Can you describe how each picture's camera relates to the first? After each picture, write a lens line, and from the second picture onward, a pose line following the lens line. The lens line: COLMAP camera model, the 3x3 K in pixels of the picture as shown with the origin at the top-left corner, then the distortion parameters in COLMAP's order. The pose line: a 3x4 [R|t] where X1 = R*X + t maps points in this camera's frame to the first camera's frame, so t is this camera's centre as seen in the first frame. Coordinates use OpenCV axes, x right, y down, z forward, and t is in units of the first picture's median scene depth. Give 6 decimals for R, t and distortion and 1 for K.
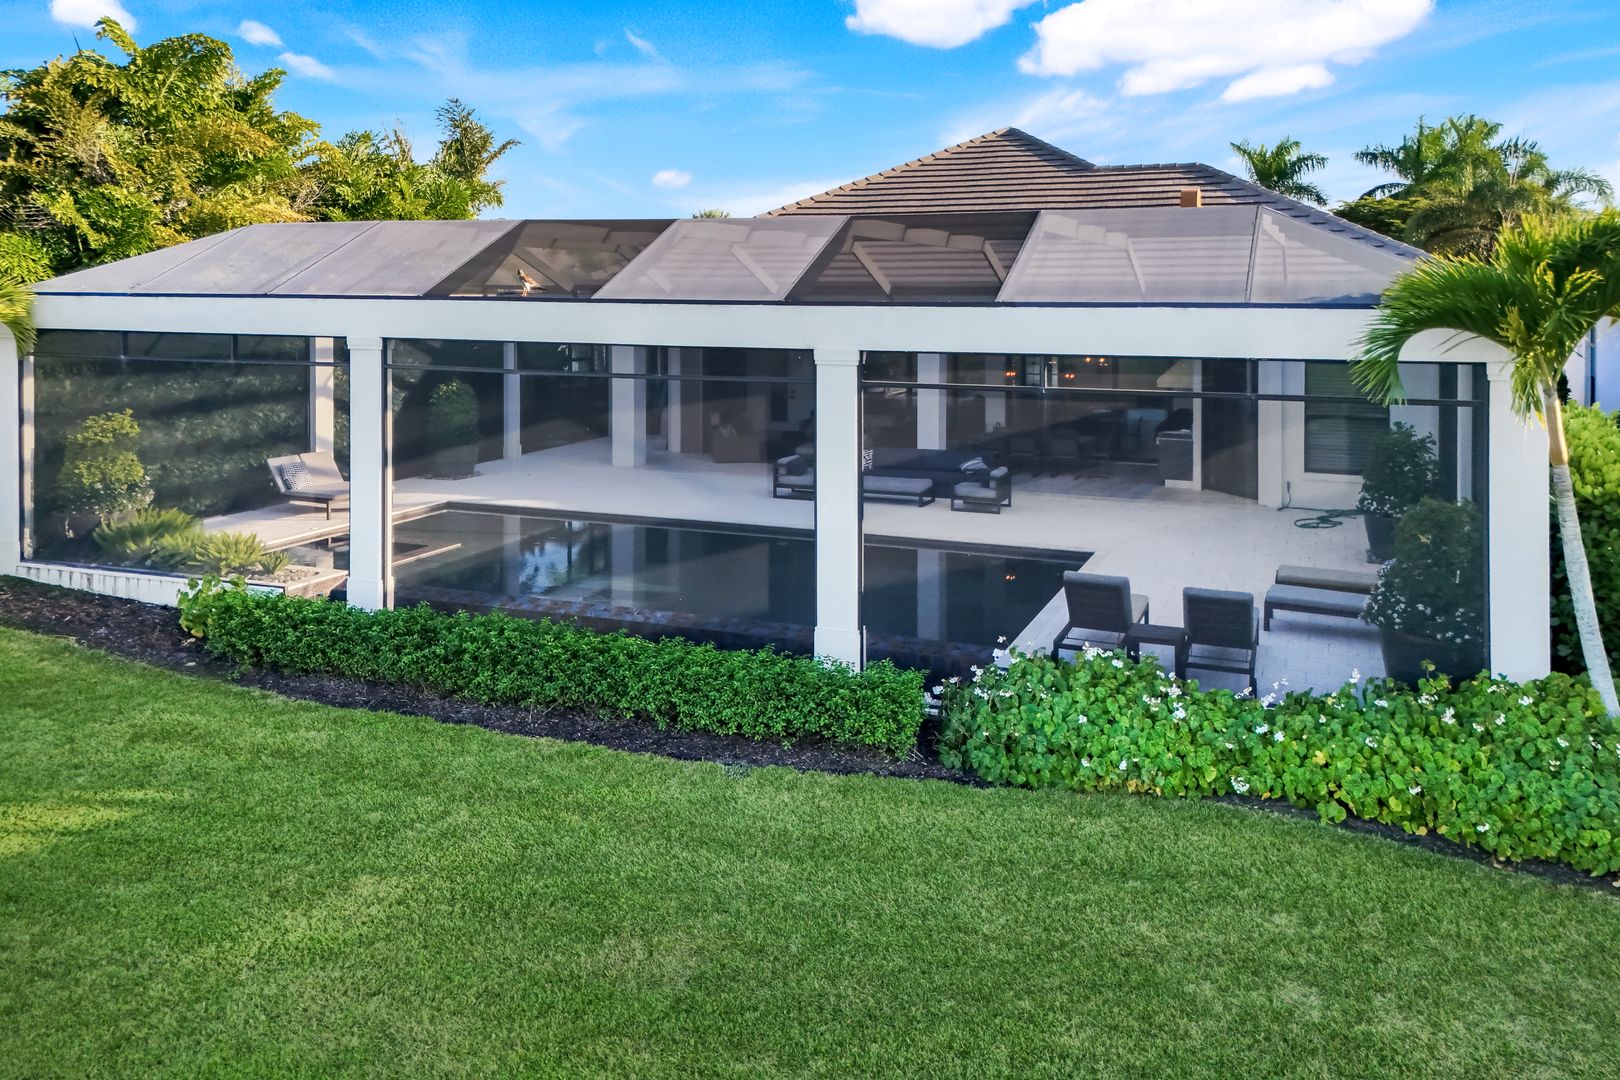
lens RADIAL K [[1336.7, 0, 833.6], [0, 1336.7, 428.4], [0, 0, 1]] dist [0.070752, -0.011426]
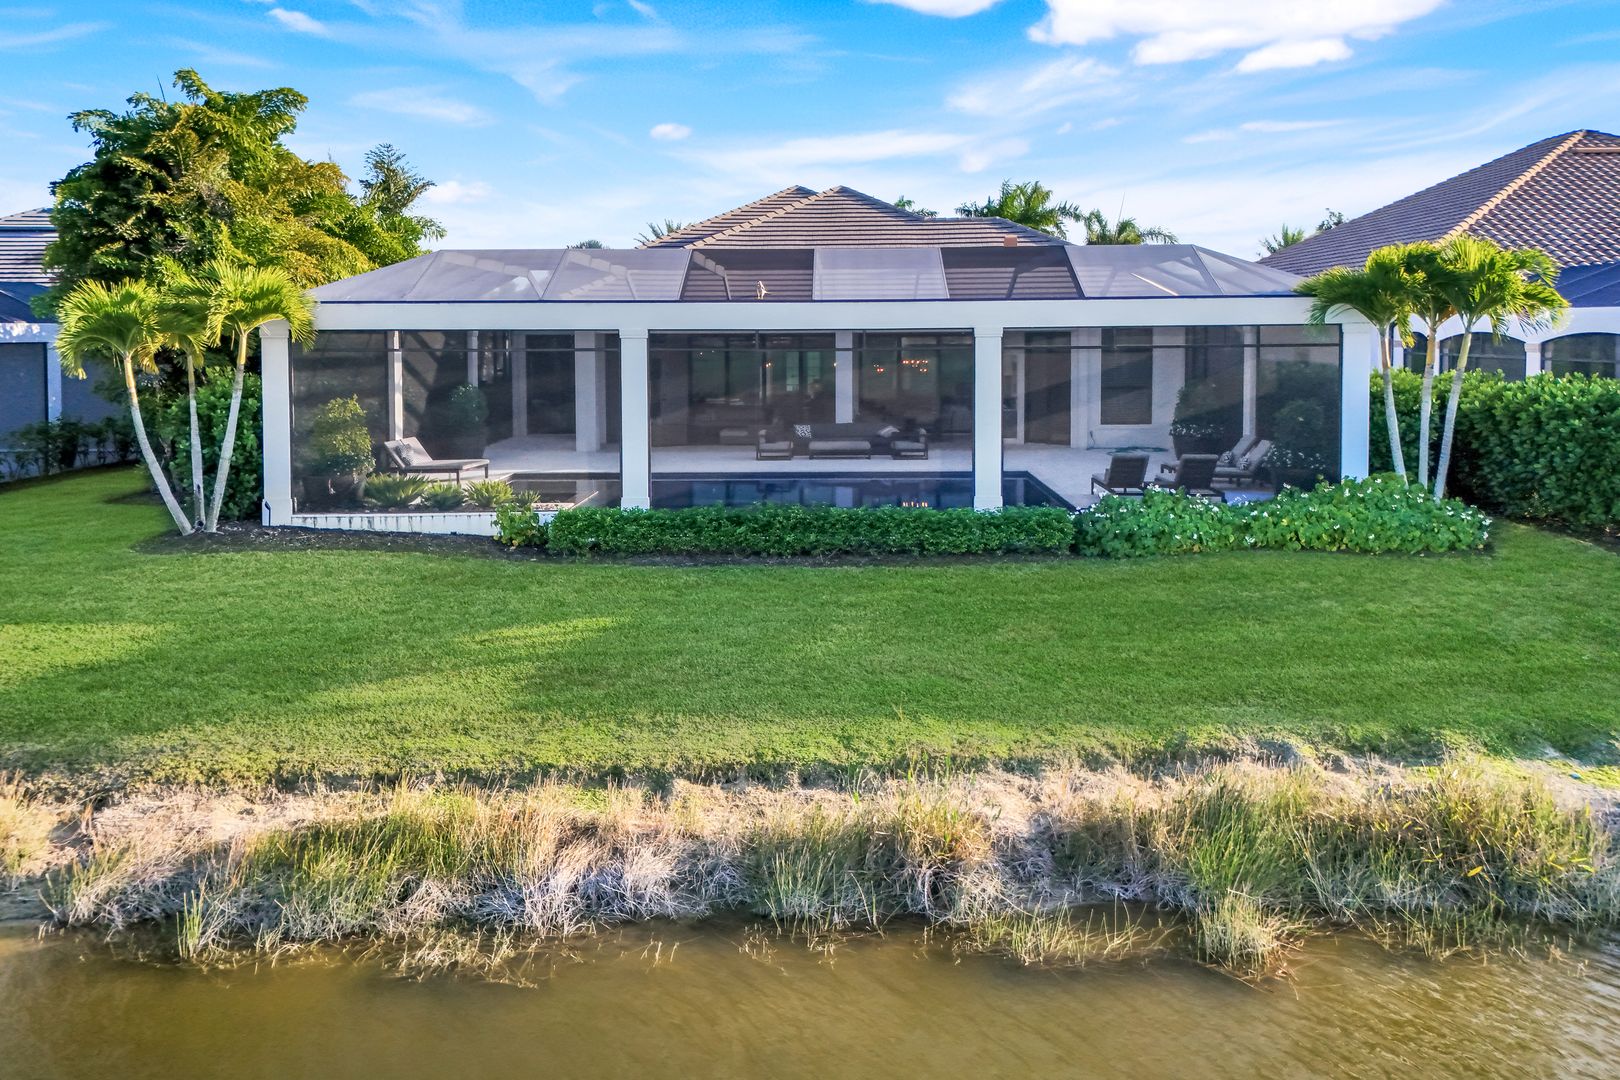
lens RADIAL K [[1336.7, 0, 811.5], [0, 1336.7, 548.9], [0, 0, 1]] dist [0.070752, -0.011426]
pose [[0.933113, -0.065602, 0.353549, -0.737303], [0.046647, 0.996993, 0.061882, 0.092844], [-0.356546, -0.041251, 0.933367, -0.452661]]
